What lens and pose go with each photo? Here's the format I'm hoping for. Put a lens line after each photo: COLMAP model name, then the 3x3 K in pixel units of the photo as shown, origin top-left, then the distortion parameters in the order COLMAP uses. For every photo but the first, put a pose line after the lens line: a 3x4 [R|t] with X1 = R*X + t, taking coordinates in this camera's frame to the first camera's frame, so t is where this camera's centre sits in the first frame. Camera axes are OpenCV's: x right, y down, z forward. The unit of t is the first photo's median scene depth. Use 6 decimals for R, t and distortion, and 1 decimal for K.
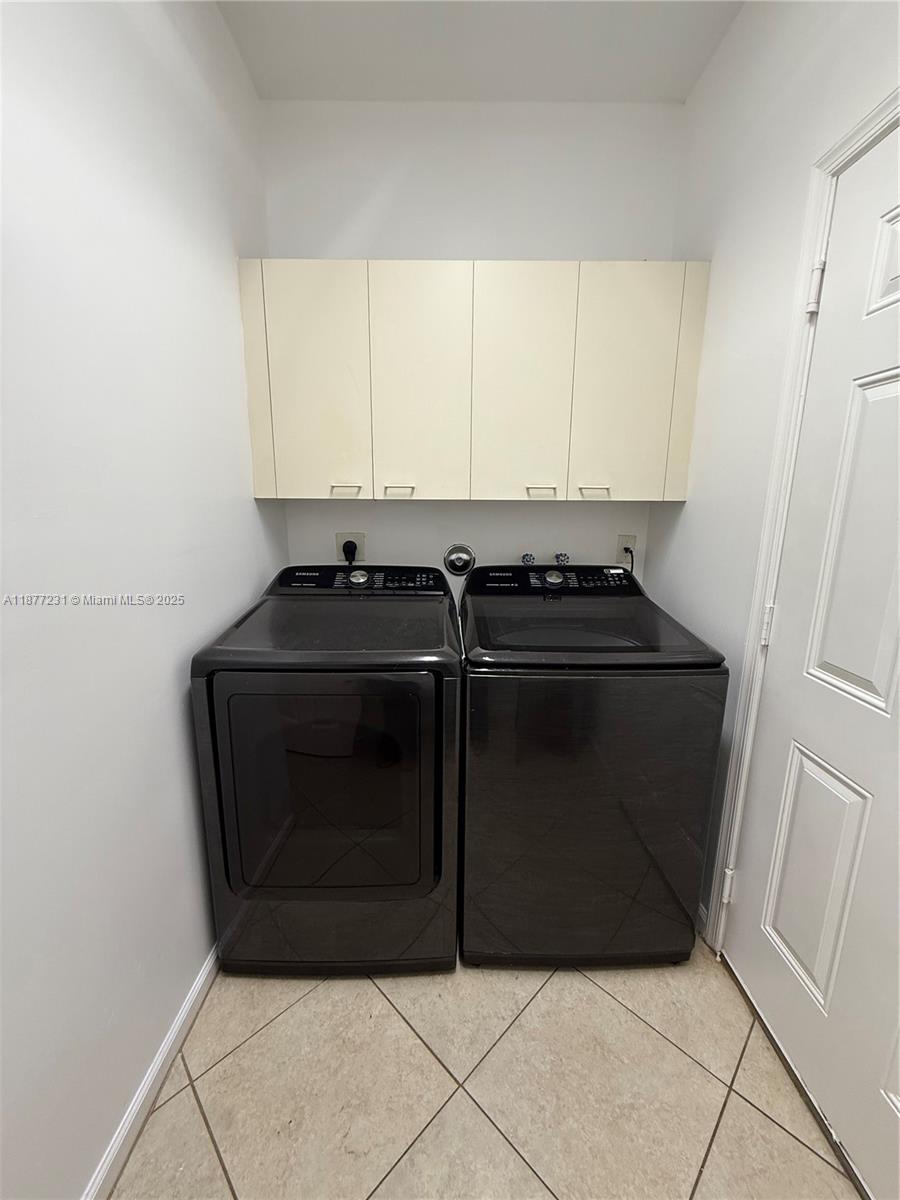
lens RADIAL K [[480.4, 0, 450.2], [0, 480.4, 597.0], [0, 0, 1]] dist [-0.001329, 0.000296]
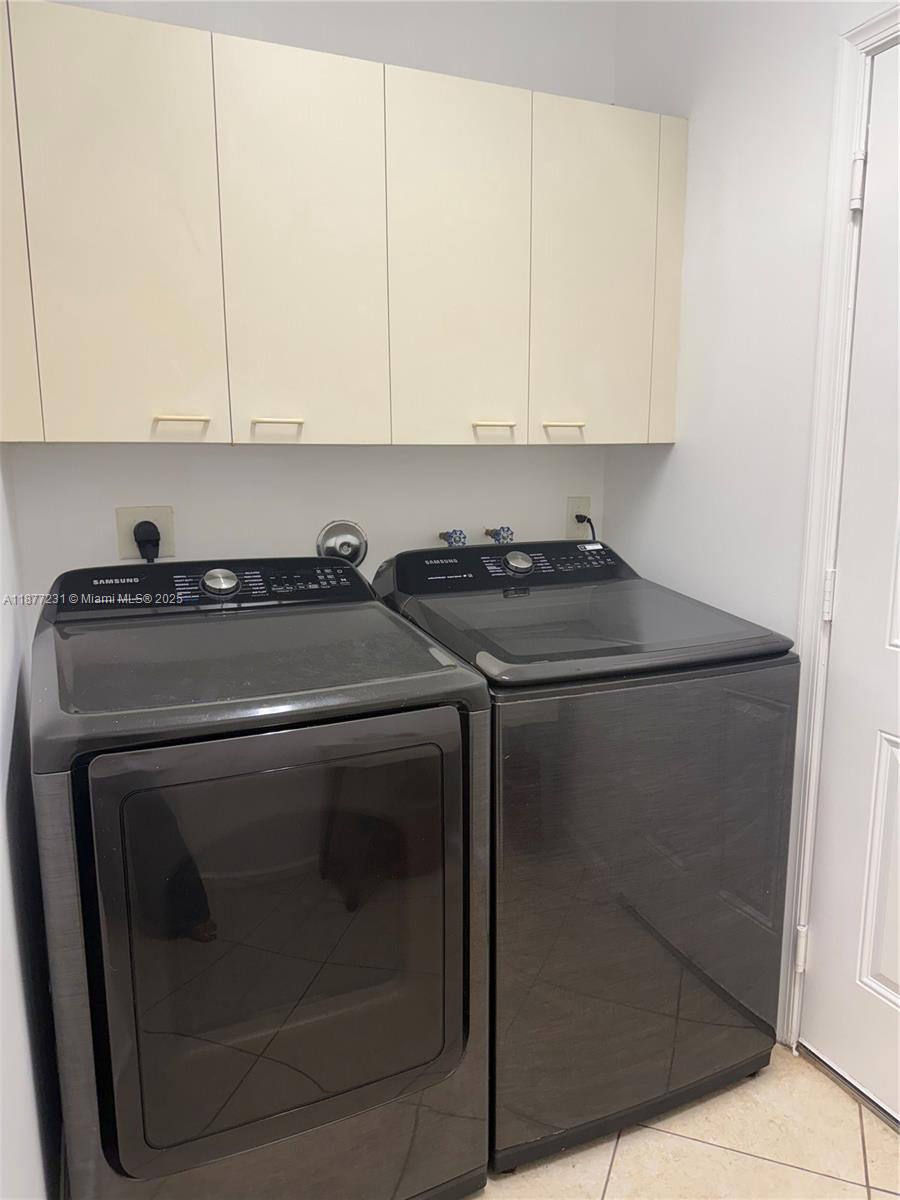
lens RADIAL K [[851.9, 0, 453.2], [0, 851.9, 606.9], [0, 0, 1]] dist [0.040593, -0.045100]
pose [[0.913931, -0.080796, 0.397747, -0.343085], [0.091281, 0.995797, -0.007463, 0.023462], [-0.395473, 0.043127, 0.917465, -0.035868]]
